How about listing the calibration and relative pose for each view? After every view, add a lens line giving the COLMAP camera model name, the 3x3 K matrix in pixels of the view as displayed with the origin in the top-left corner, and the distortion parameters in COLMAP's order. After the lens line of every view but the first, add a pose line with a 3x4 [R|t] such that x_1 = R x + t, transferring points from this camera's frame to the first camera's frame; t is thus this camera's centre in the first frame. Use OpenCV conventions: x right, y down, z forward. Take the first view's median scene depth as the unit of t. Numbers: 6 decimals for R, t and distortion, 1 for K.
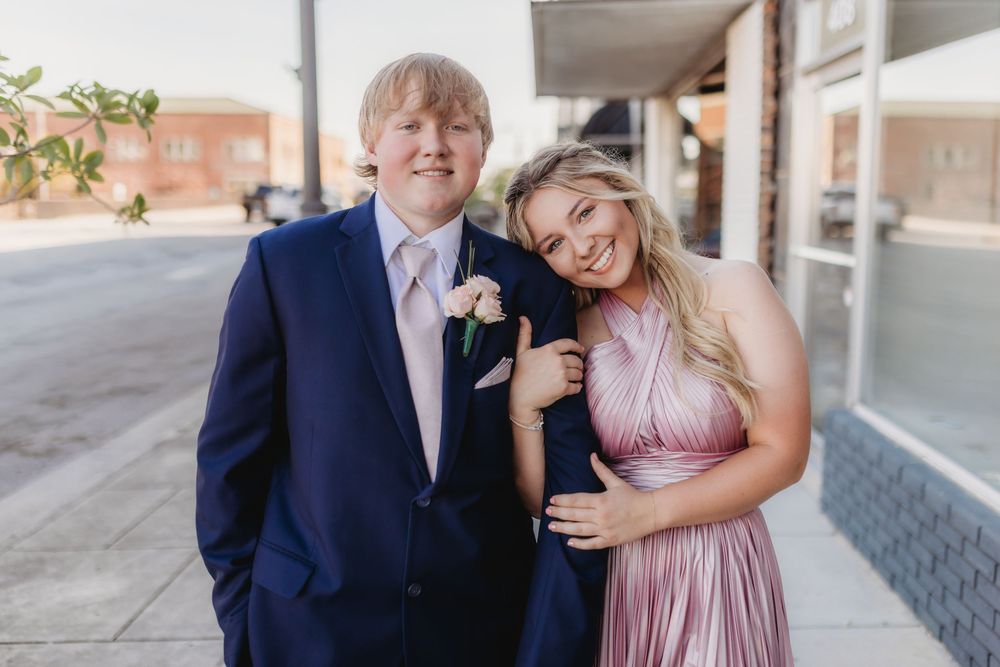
lens RADIAL K [[2018.1, 0, 500.0], [0, 2018.1, 333.5], [0, 0, 1]] dist [0.041920, 0.192460]
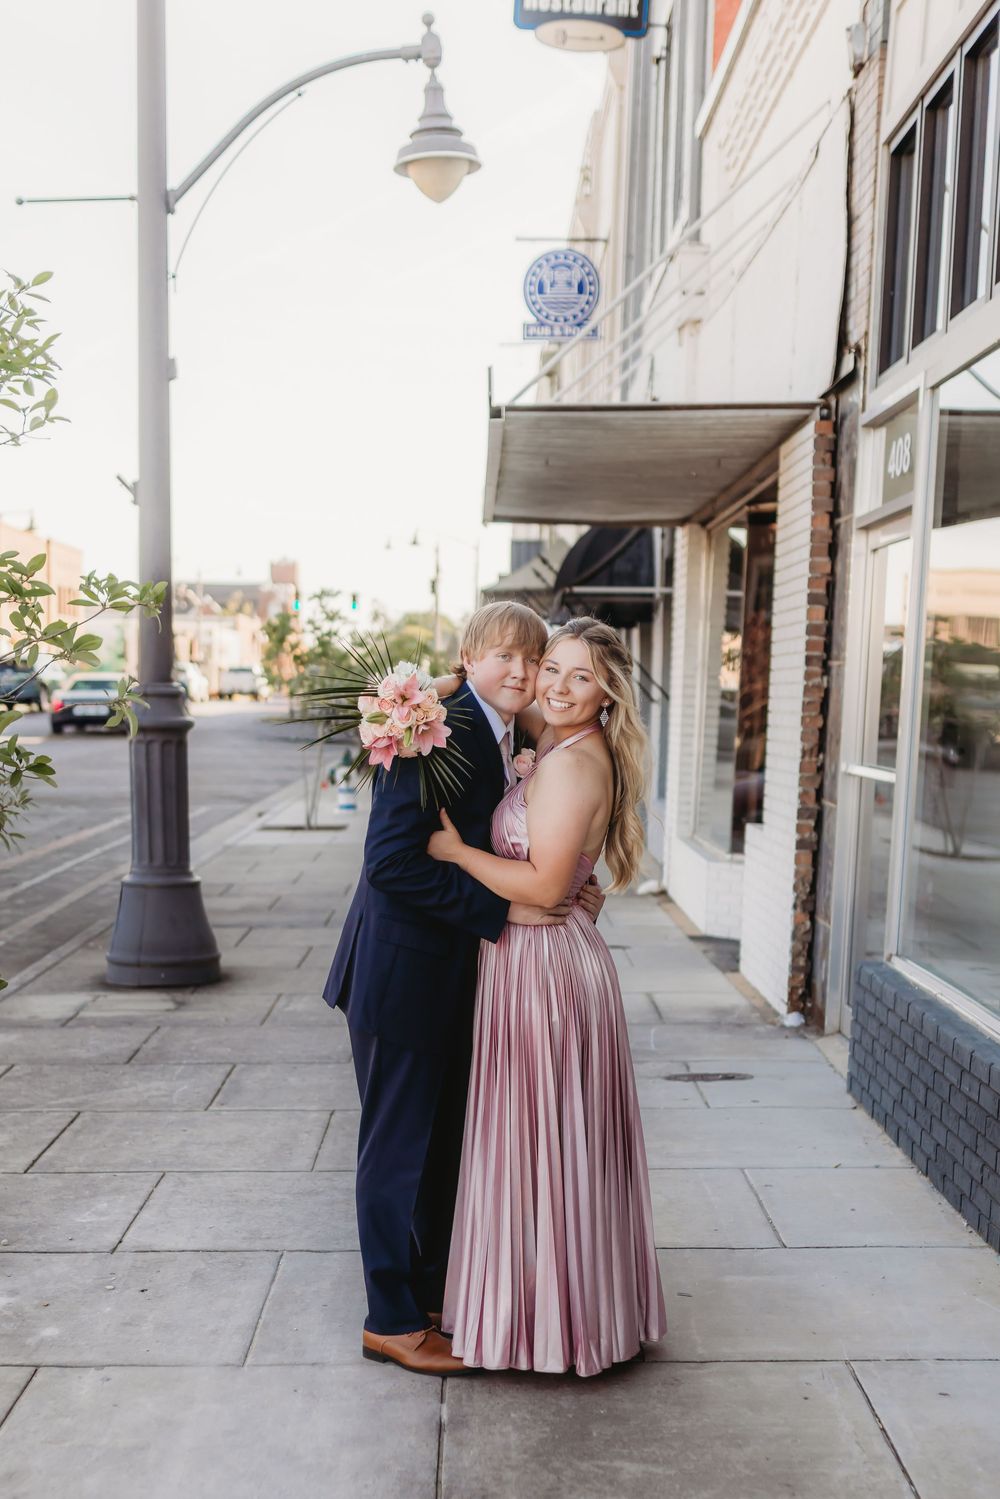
lens RADIAL K [[4240.0, 0, 500.0], [0, 4240.0, 749.5], [0, 0, 1]] dist [-0.150095, -2.529849]
pose [[0.999430, 0.022699, 0.024981, -0.015721], [-0.021365, 0.998396, -0.052437, 0.031906], [-0.026131, 0.051873, 0.998312, -0.476027]]
